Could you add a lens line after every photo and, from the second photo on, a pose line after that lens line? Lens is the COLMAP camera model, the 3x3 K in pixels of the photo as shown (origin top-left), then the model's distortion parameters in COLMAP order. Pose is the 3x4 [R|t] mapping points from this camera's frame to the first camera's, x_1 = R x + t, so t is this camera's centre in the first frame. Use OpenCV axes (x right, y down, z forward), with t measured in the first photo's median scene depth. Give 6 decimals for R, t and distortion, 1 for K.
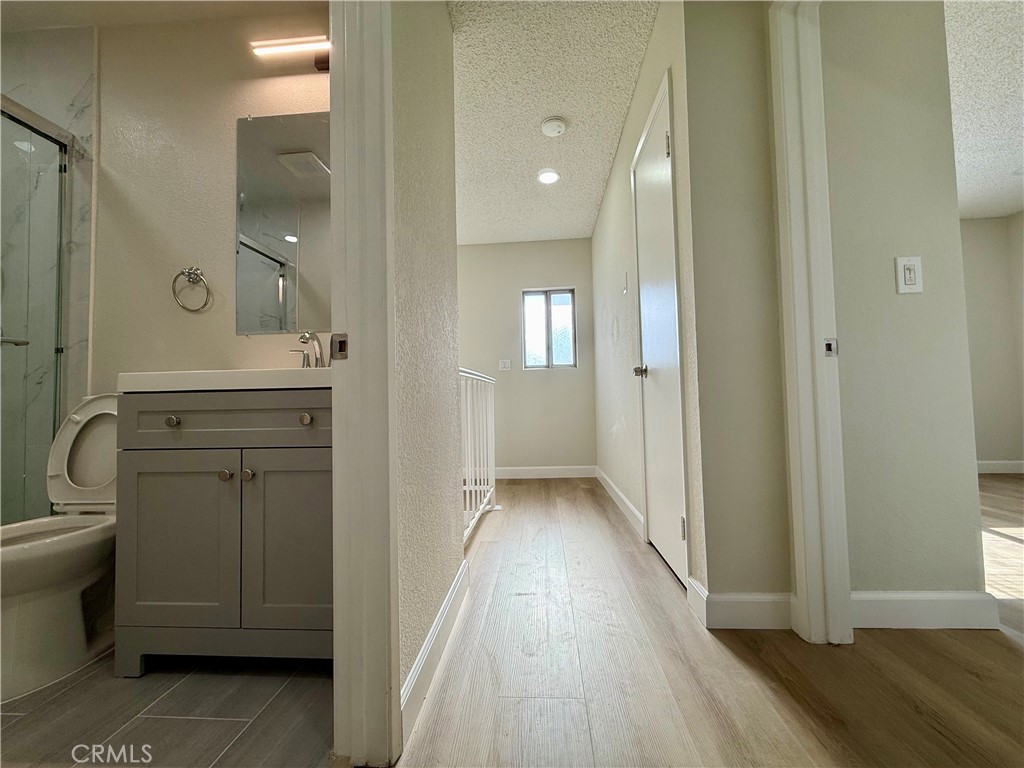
lens RADIAL K [[411.1, 0, 508.8], [0, 411.1, 384.7], [0, 0, 1]] dist [-0.000508, 0.000414]
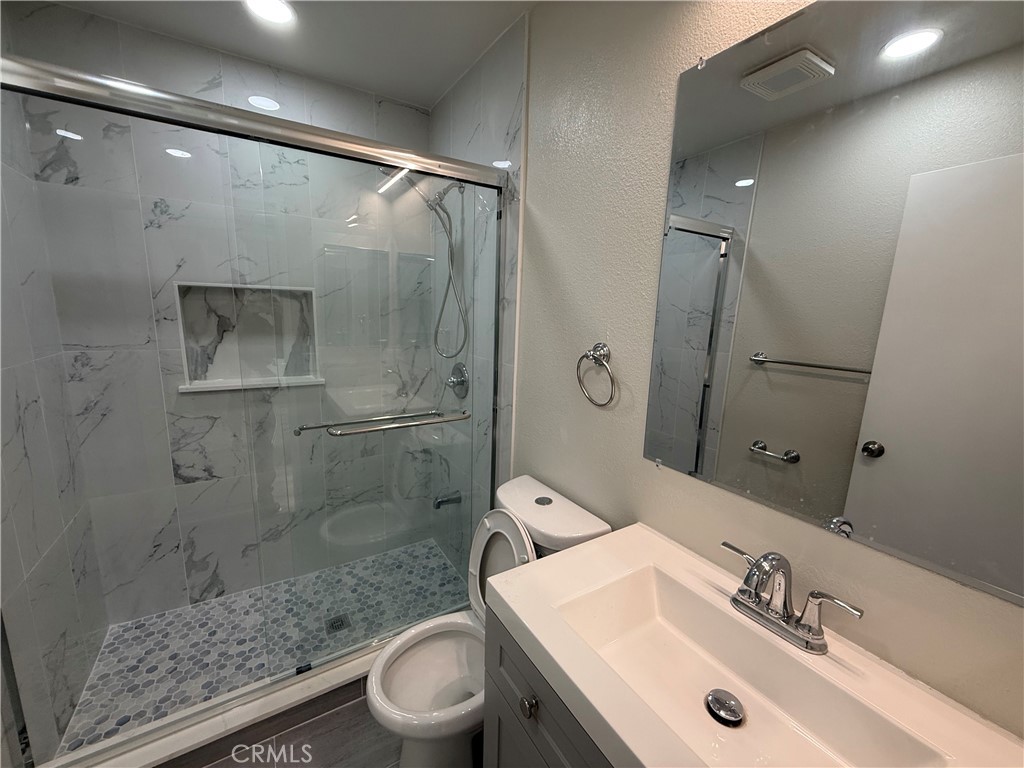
lens RADIAL K [[411.1, 0, 508.8], [0, 411.1, 384.7], [0, 0, 1]] dist [-0.000508, 0.000414]
pose [[0.584327, 0.187440, -0.789574, -0.281422], [-0.010002, 0.974549, 0.223950, -0.363592], [0.811456, -0.122963, 0.571331, 0.448008]]
